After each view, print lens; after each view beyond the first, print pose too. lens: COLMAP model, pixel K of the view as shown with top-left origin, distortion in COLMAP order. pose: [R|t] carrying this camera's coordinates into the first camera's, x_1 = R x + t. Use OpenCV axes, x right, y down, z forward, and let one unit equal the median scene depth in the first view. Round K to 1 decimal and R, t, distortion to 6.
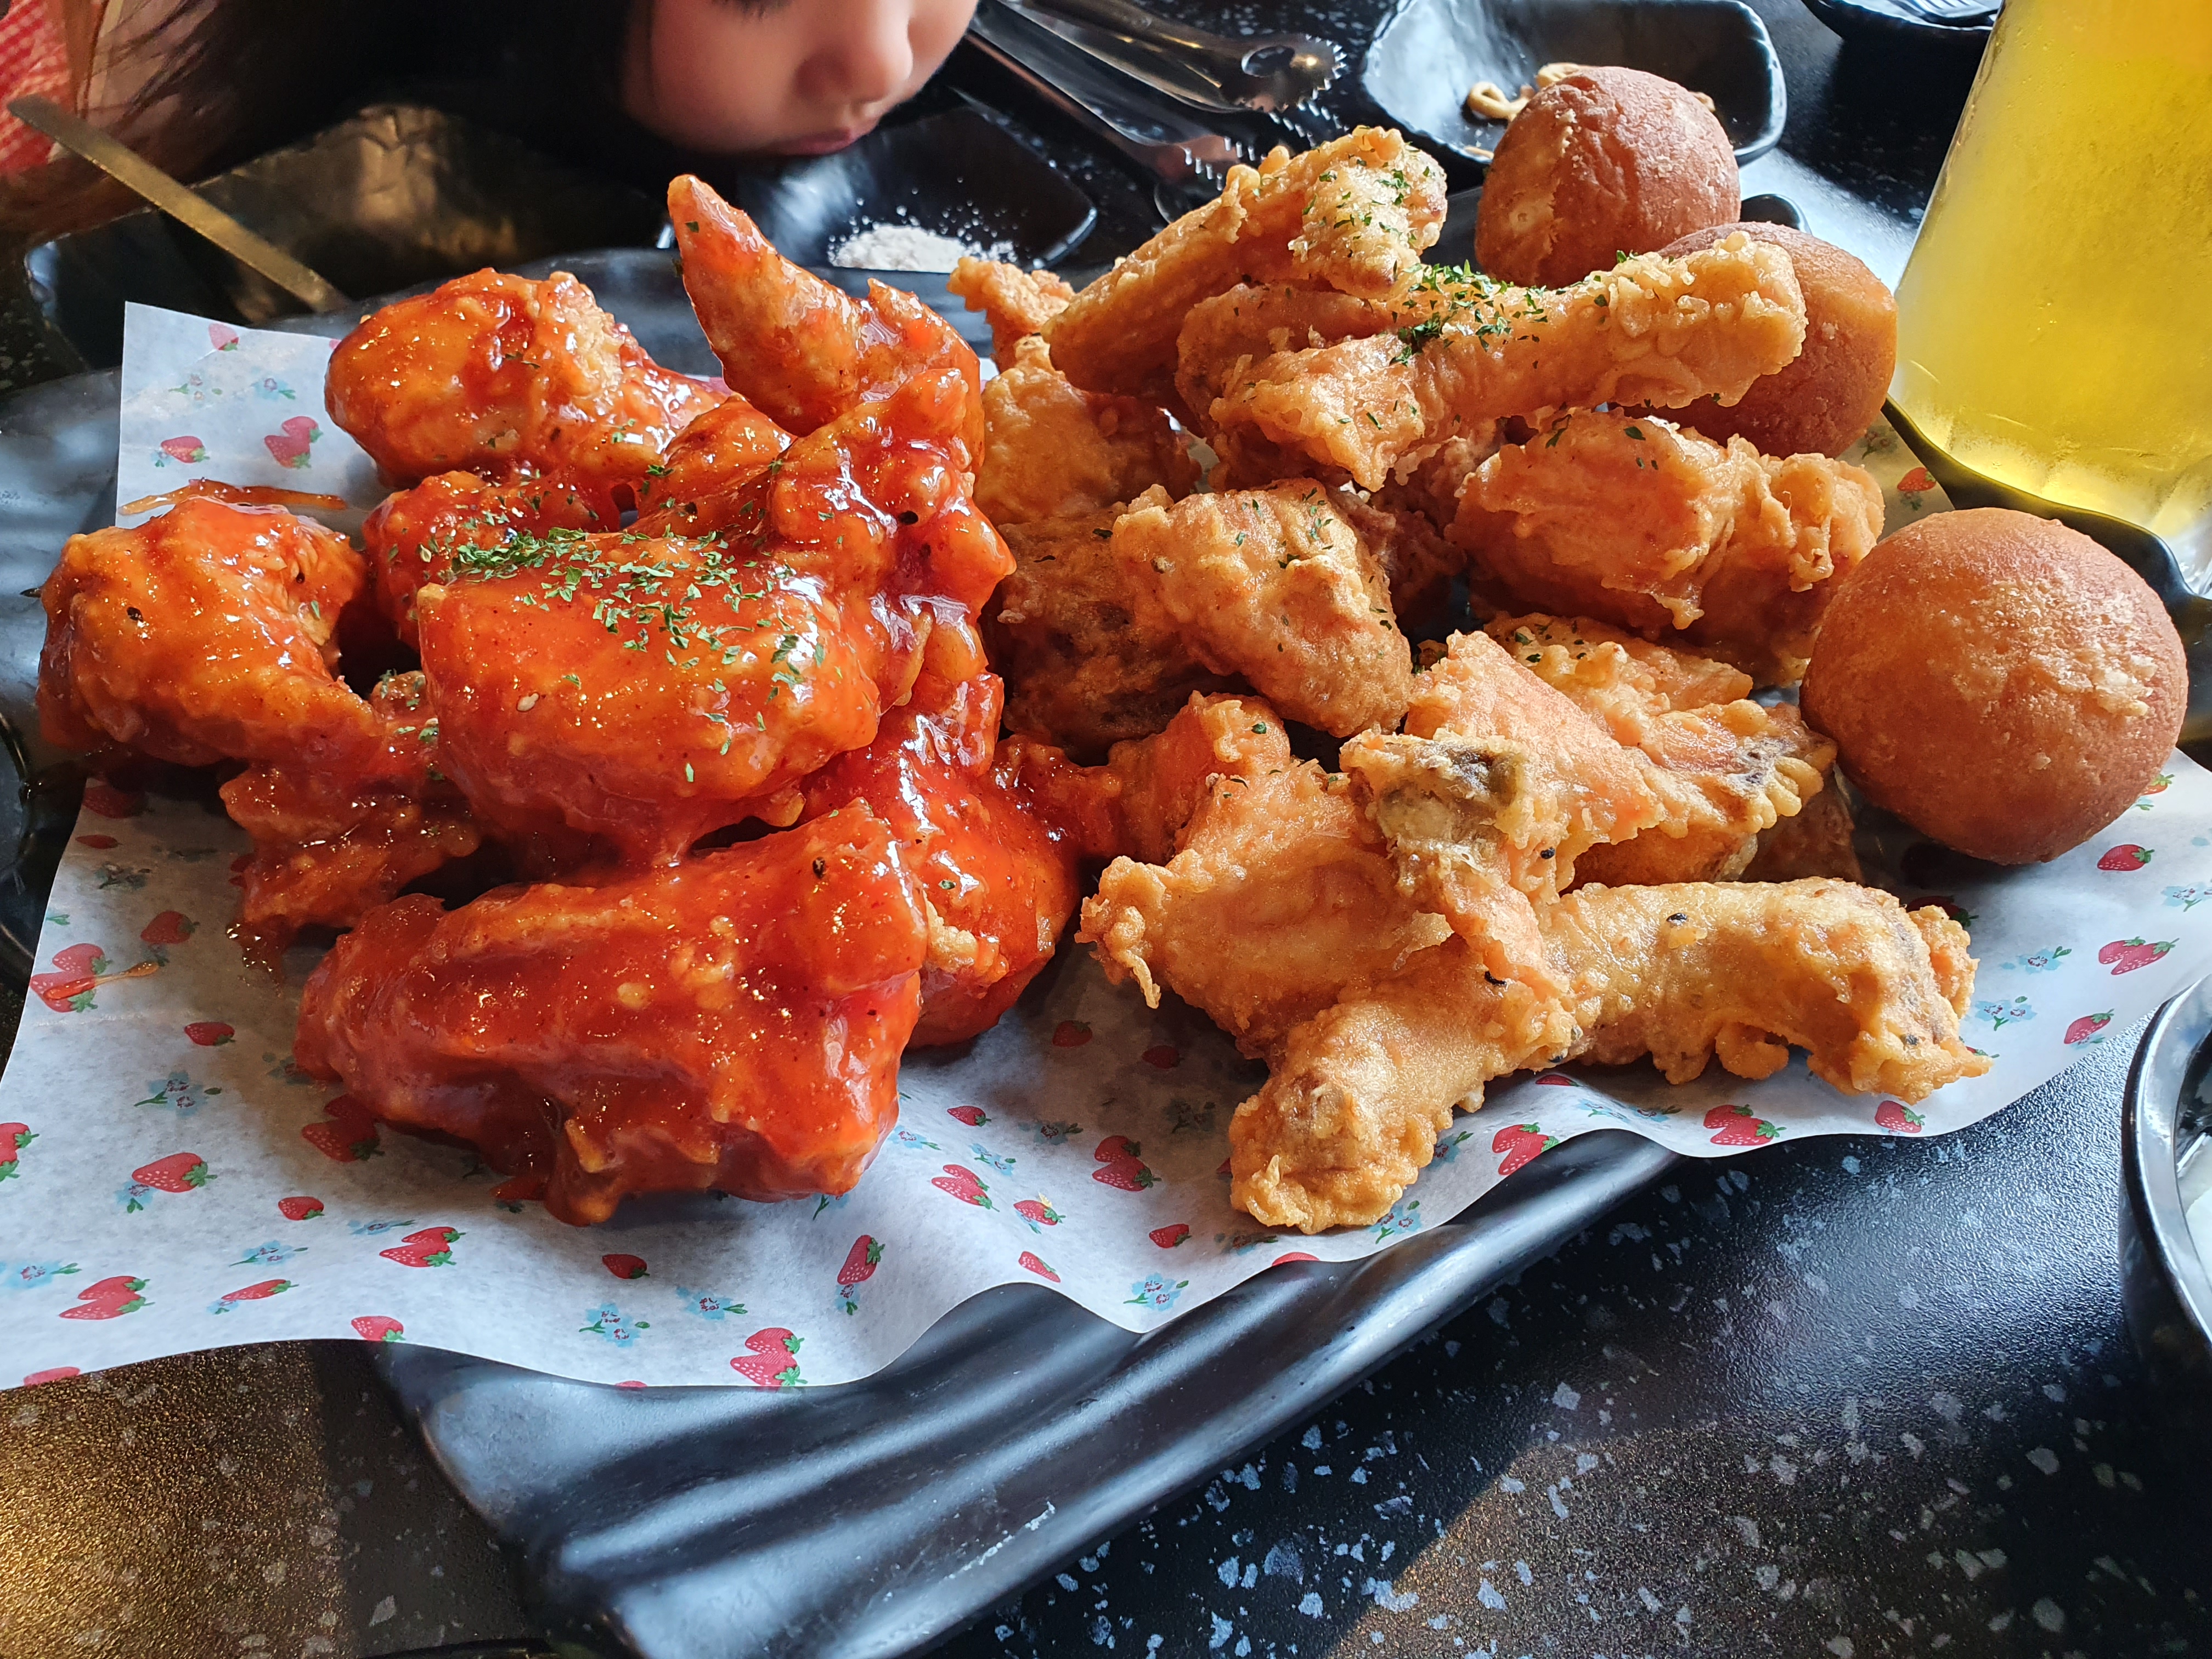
lens RADIAL K [[1740.6, 0, 1113.4], [0, 1740.6, 841.8], [0, 0, 1]] dist [0.011779, -0.006290]
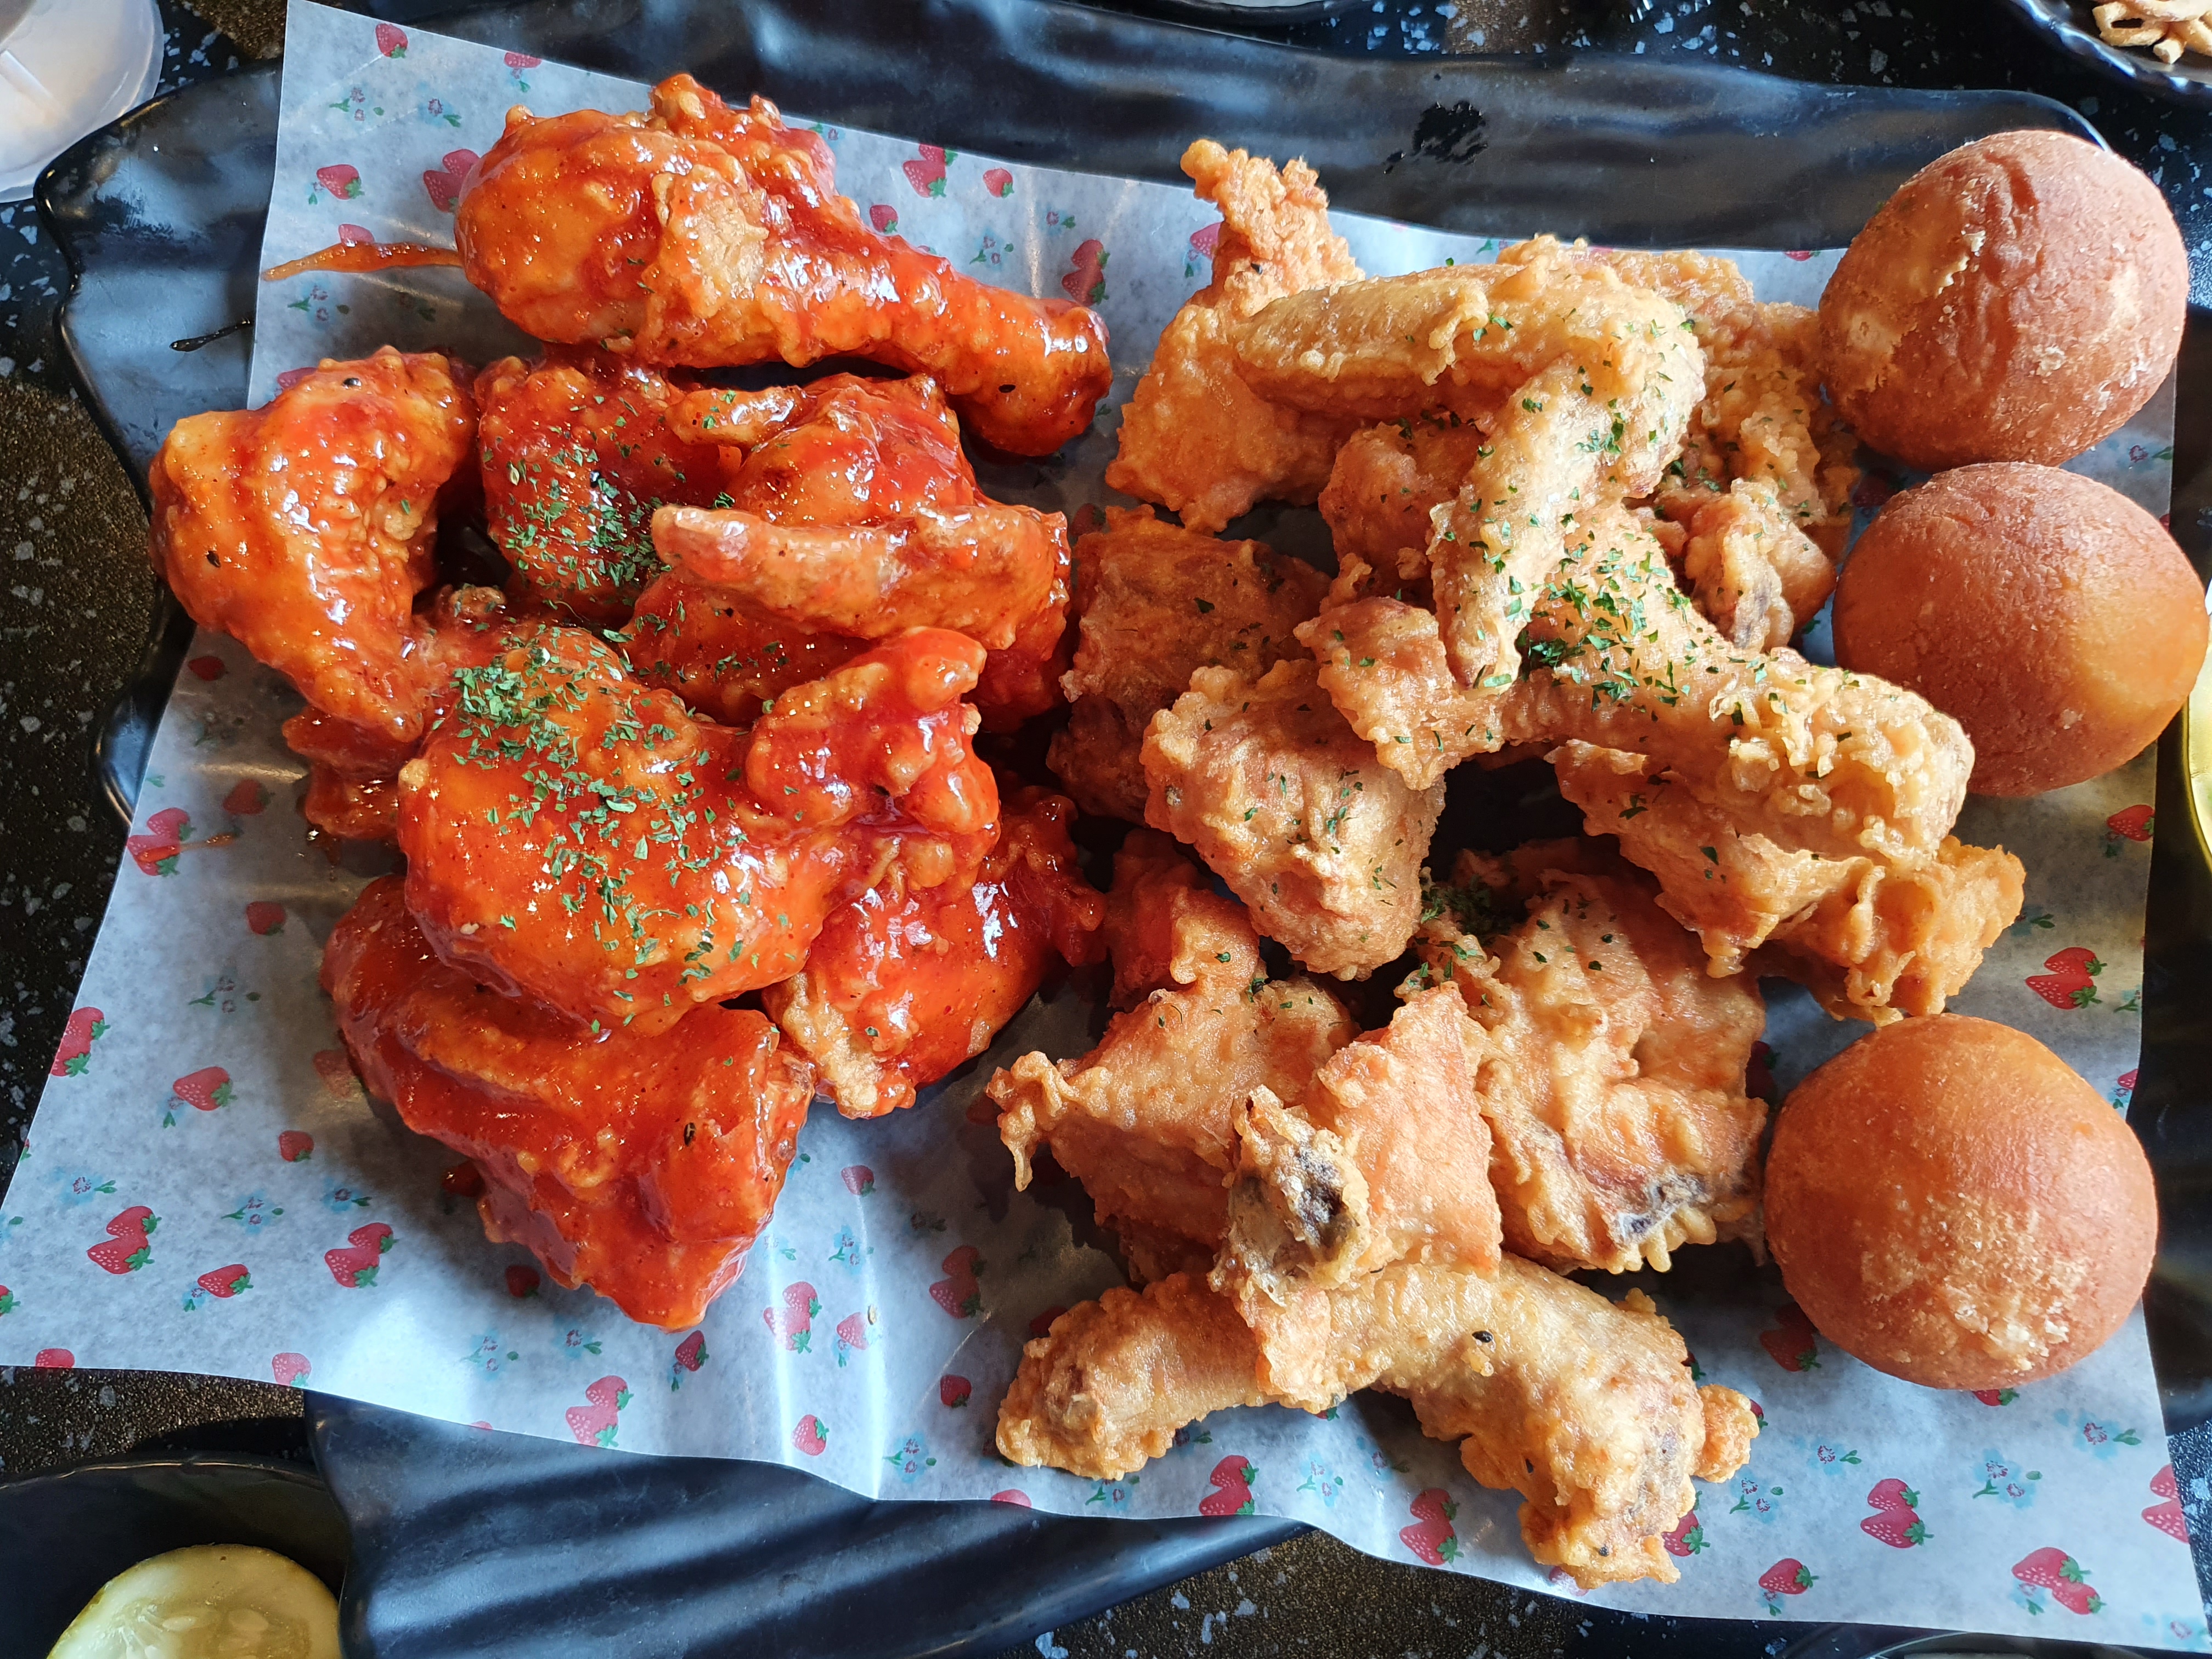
lens RADIAL K [[1740.6, 0, 1113.4], [0, 1740.6, 841.8], [0, 0, 1]] dist [0.011779, -0.006290]
pose [[0.927982, 0.359374, -0.098486, 0.106008], [-0.260794, 0.815164, 0.517198, -0.661208], [0.266150, -0.454266, 0.850180, 0.166624]]
